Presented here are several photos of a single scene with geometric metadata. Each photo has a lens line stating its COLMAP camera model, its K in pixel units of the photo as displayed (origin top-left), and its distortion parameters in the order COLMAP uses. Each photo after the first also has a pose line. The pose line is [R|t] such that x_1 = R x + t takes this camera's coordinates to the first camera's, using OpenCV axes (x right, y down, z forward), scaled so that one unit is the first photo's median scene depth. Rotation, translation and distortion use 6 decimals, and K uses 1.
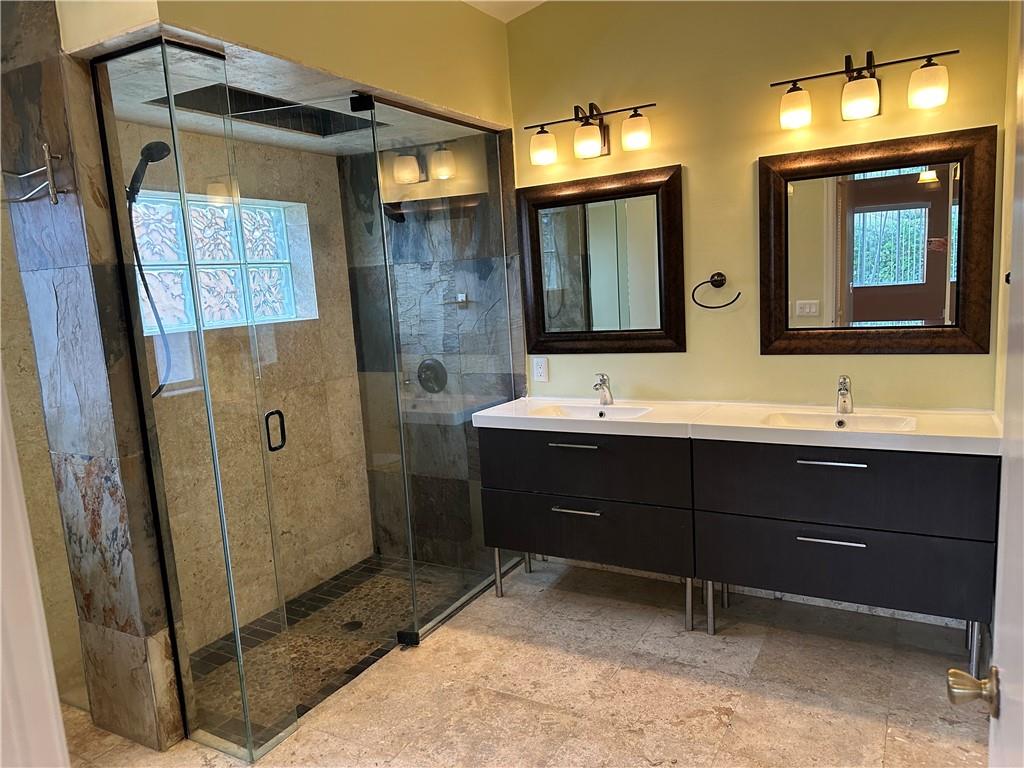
lens RADIAL K [[718.7, 0, 512.0], [0, 718.7, 384.0], [0, 0, 1]] dist [0.005362, -0.002903]
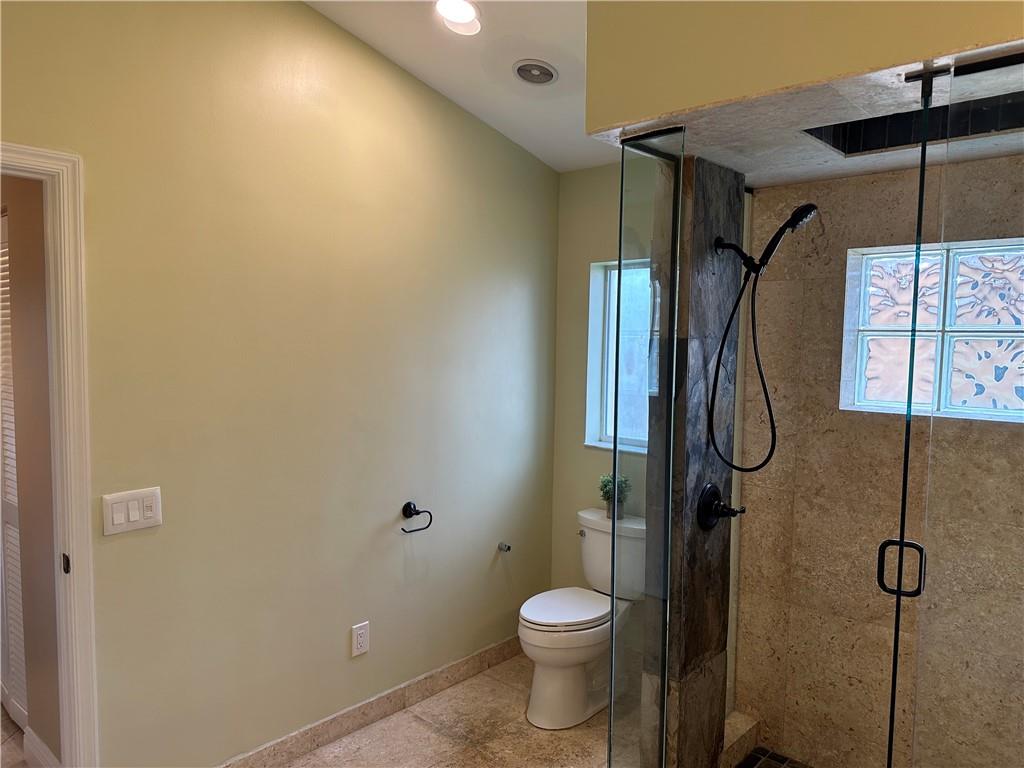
lens RADIAL K [[718.7, 0, 512.0], [0, 718.7, 384.0], [0, 0, 1]] dist [0.005362, -0.002903]
pose [[-0.265748, 0.124593, -0.955957, 0.627439], [-0.145752, 0.975022, 0.167596, -0.260699], [0.952961, 0.183871, -0.240951, 1.174898]]
